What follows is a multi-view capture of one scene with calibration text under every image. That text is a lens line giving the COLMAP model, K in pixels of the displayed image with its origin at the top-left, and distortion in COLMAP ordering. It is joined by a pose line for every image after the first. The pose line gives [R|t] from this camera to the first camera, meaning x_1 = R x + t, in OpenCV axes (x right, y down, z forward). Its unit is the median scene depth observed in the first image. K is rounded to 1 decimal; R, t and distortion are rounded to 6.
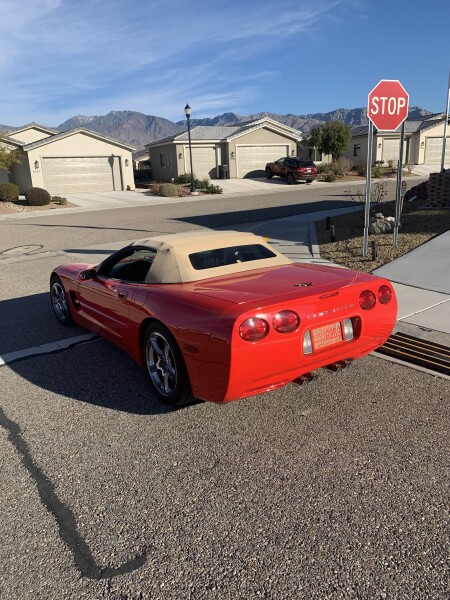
lens RADIAL K [[459.9, 0, 225.0], [0, 459.9, 300.0], [0, 0, 1]] dist [0.059004, -0.084260]
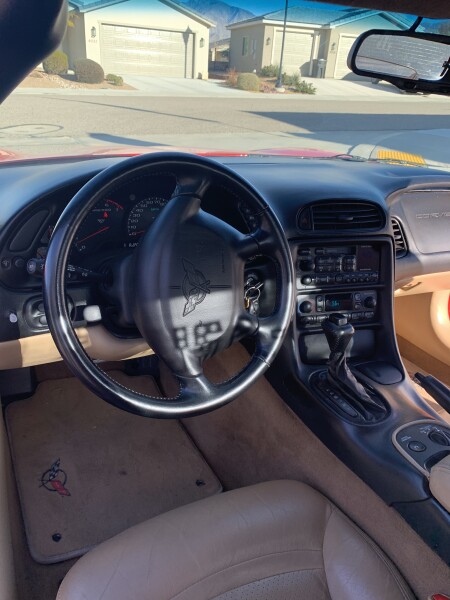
lens RADIAL K [[459.9, 0, 225.0], [0, 459.9, 300.0], [0, 0, 1]] dist [0.059004, -0.084260]
pose [[0.982694, 0.156805, -0.098614, -0.022208], [-0.137169, 0.973778, 0.181494, -0.011351], [0.124487, -0.164826, 0.978435, 0.138439]]
